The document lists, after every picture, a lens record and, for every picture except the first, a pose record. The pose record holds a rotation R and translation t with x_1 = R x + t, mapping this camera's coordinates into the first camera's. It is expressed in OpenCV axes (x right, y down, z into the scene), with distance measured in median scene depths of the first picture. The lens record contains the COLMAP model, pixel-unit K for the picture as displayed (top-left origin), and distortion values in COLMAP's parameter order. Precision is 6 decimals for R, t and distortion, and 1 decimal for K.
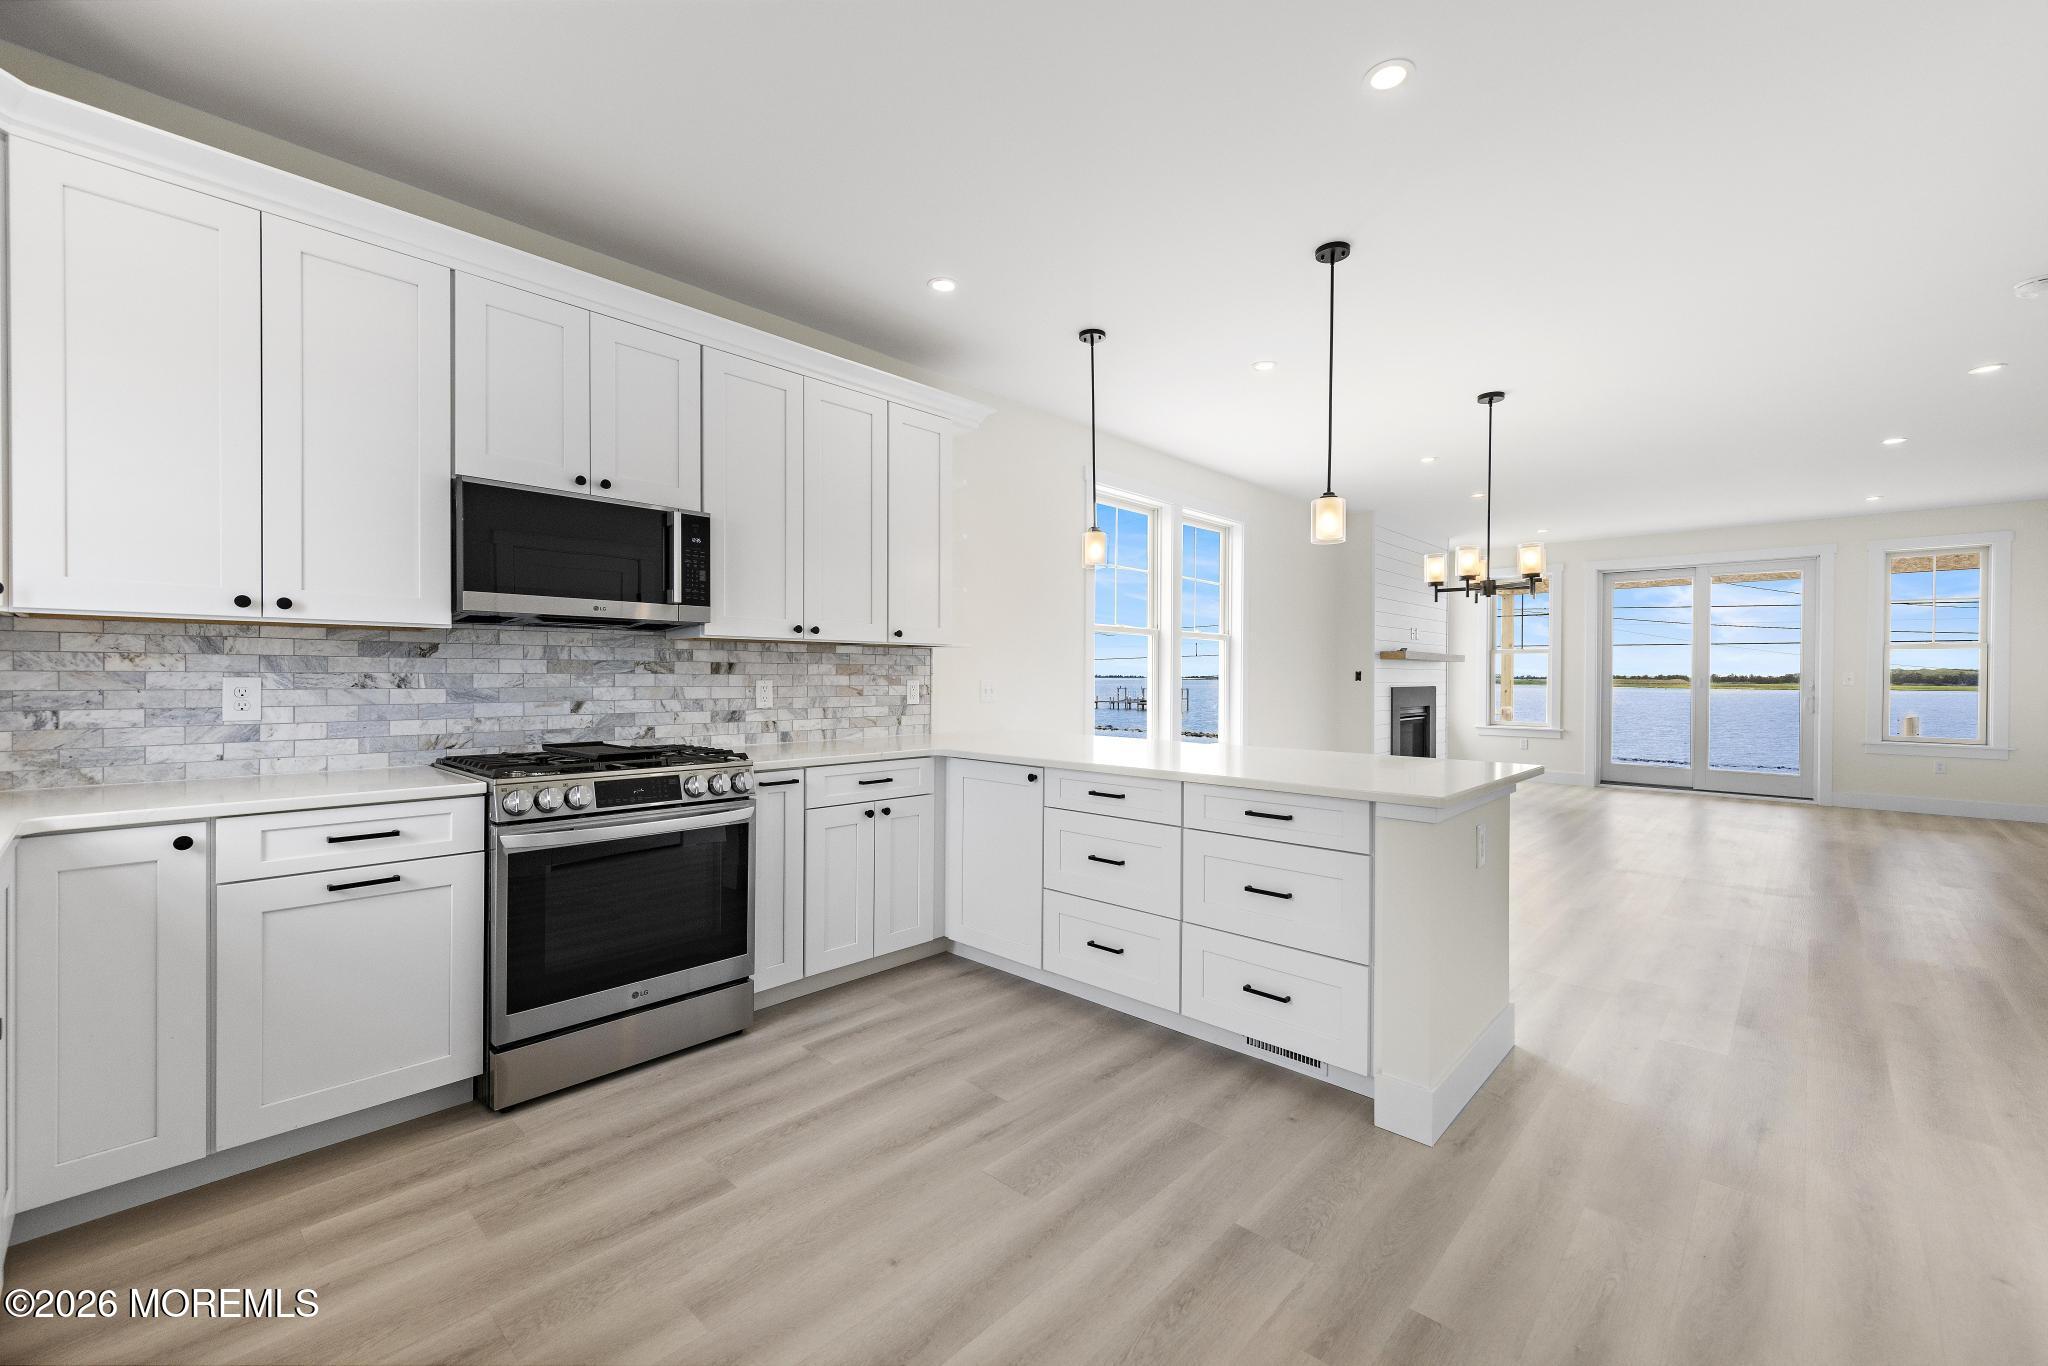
lens RADIAL K [[826.8, 0, 1022.6], [0, 826.8, 680.6], [0, 0, 1]] dist [0.000381, -0.000051]
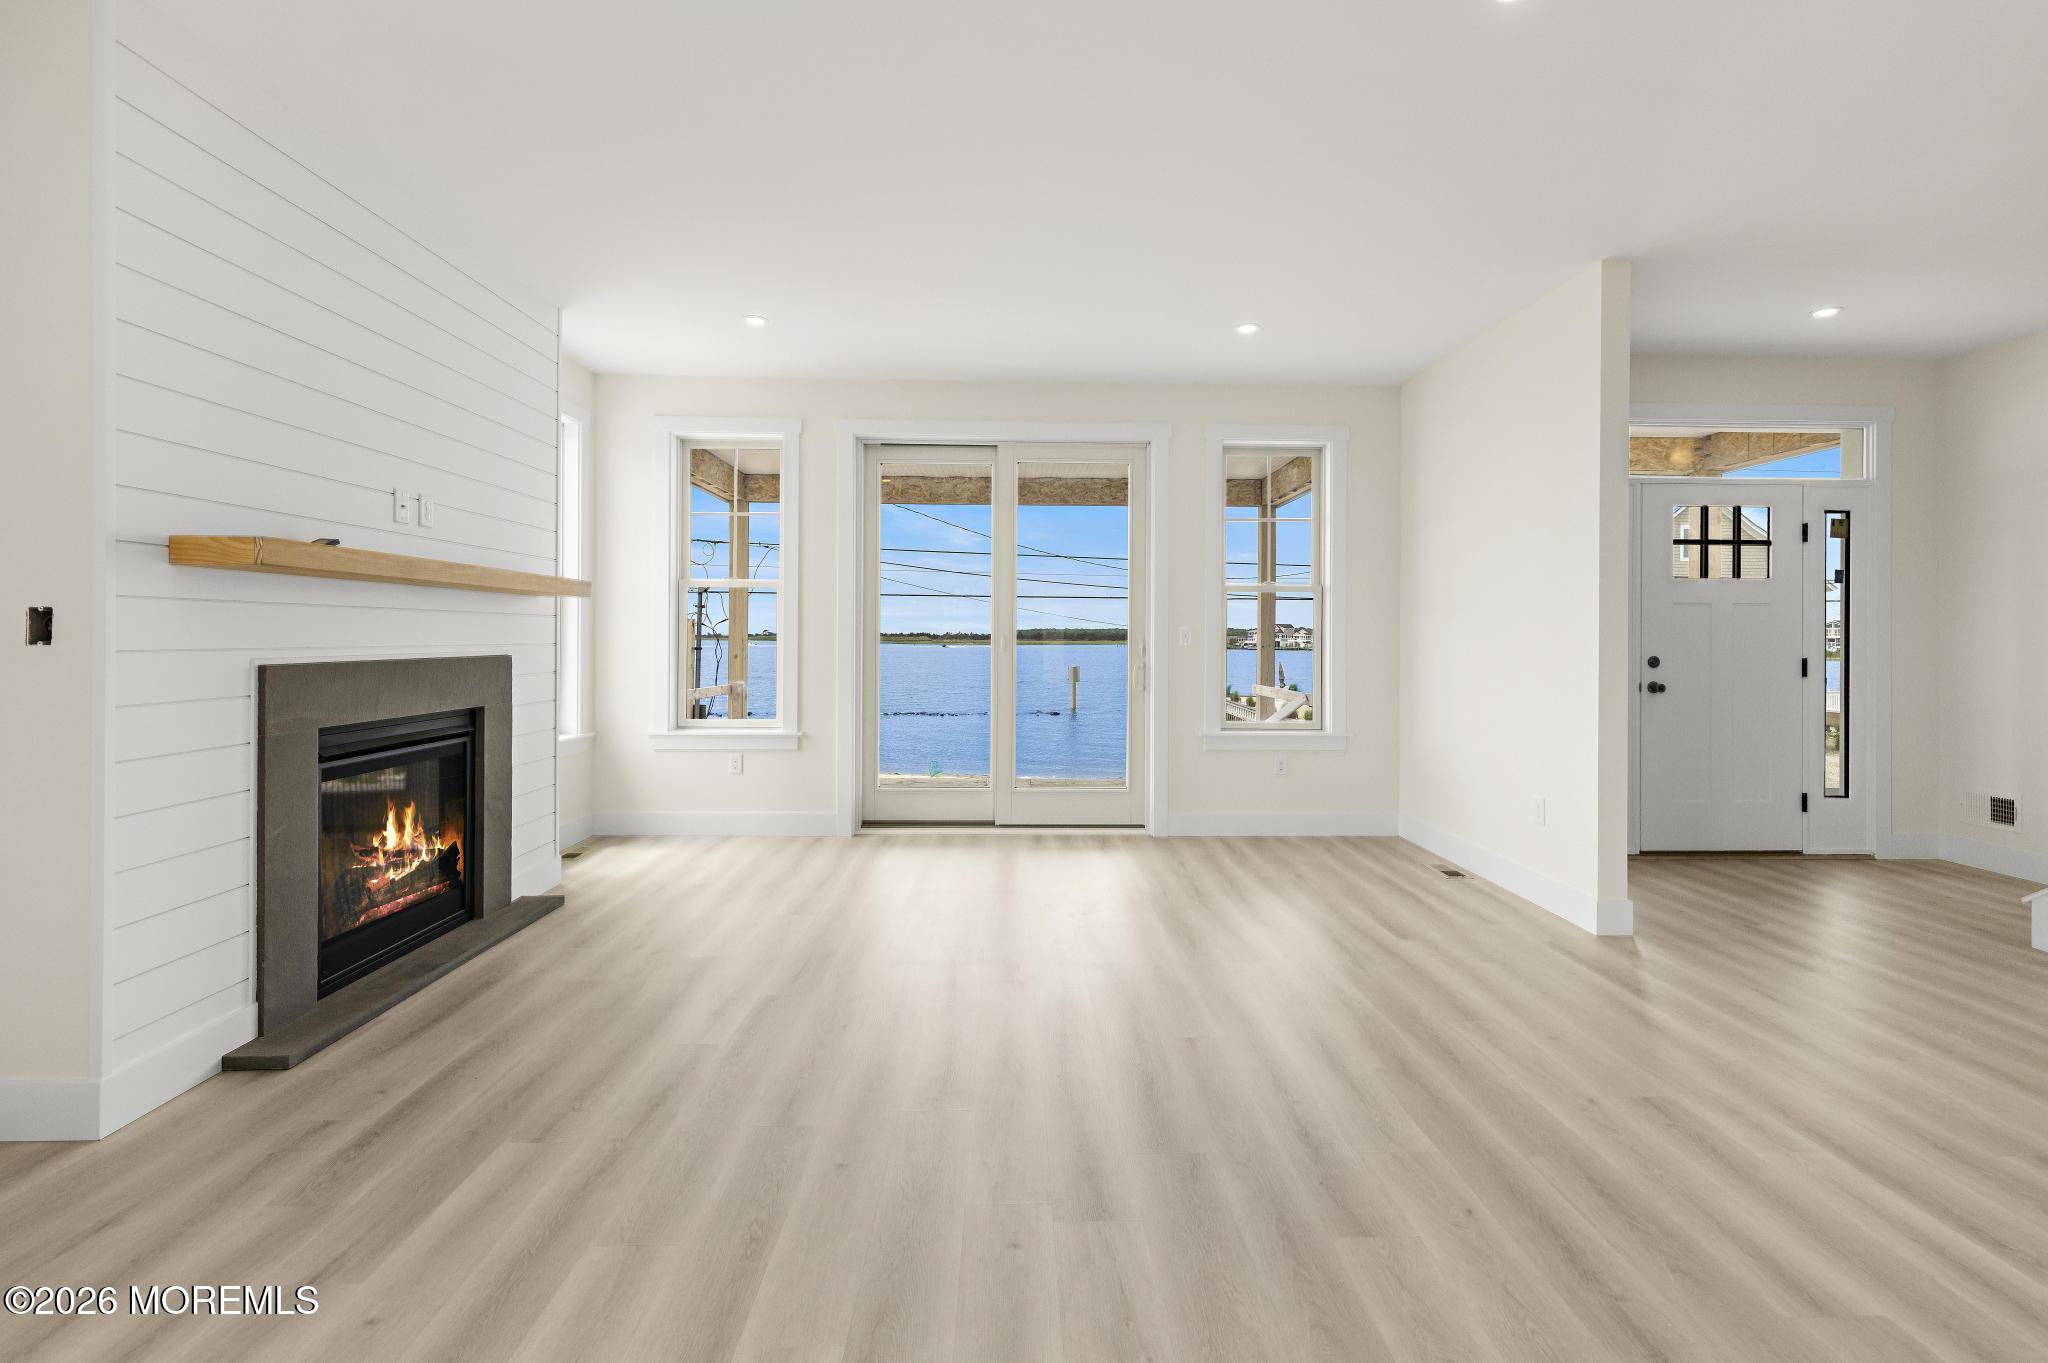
lens RADIAL K [[881.9, 0, 1051.3], [0, 881.9, 637.6], [0, 0, 1]] dist [0.007524, 0.000369]
pose [[0.686665, -0.003015, 0.726967, 0.368406], [0.003706, 0.999993, 0.000646, -0.001229], [-0.726964, 0.002251, 0.686672, 0.518695]]
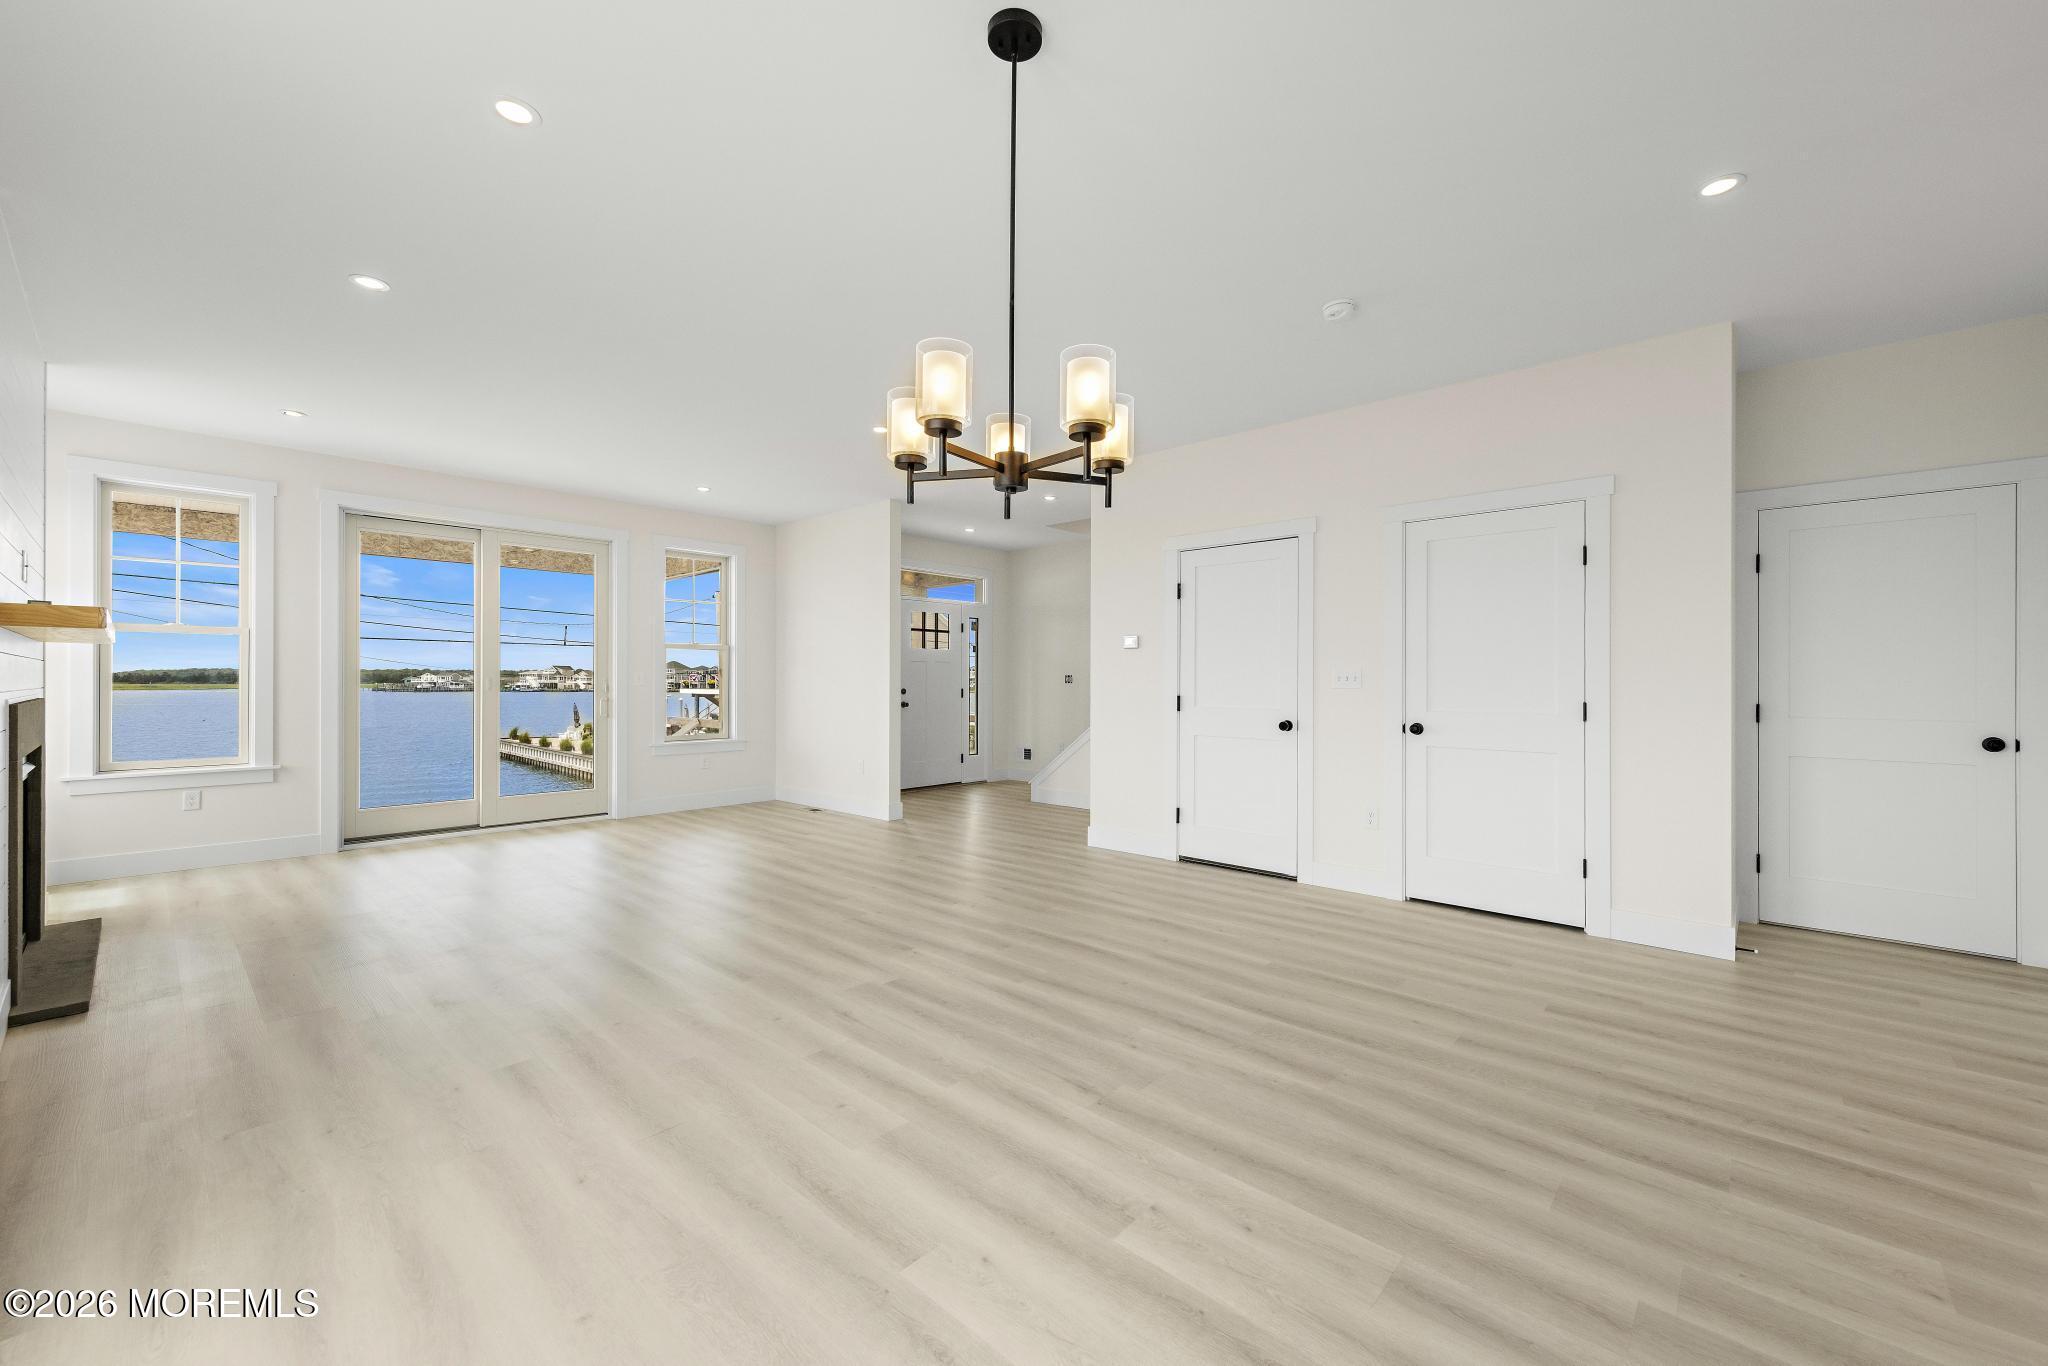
lens RADIAL K [[799.0, 0, 1024.1], [0, 799.0, 675.2], [0, 0, 1]] dist [0.000470, 0.000297]
pose [[-0.031662, 0.000693, 0.999498, 0.073710], [0.004315, 0.999991, -0.000557, -0.002565], [-0.999489, 0.004296, -0.031665, 0.510244]]
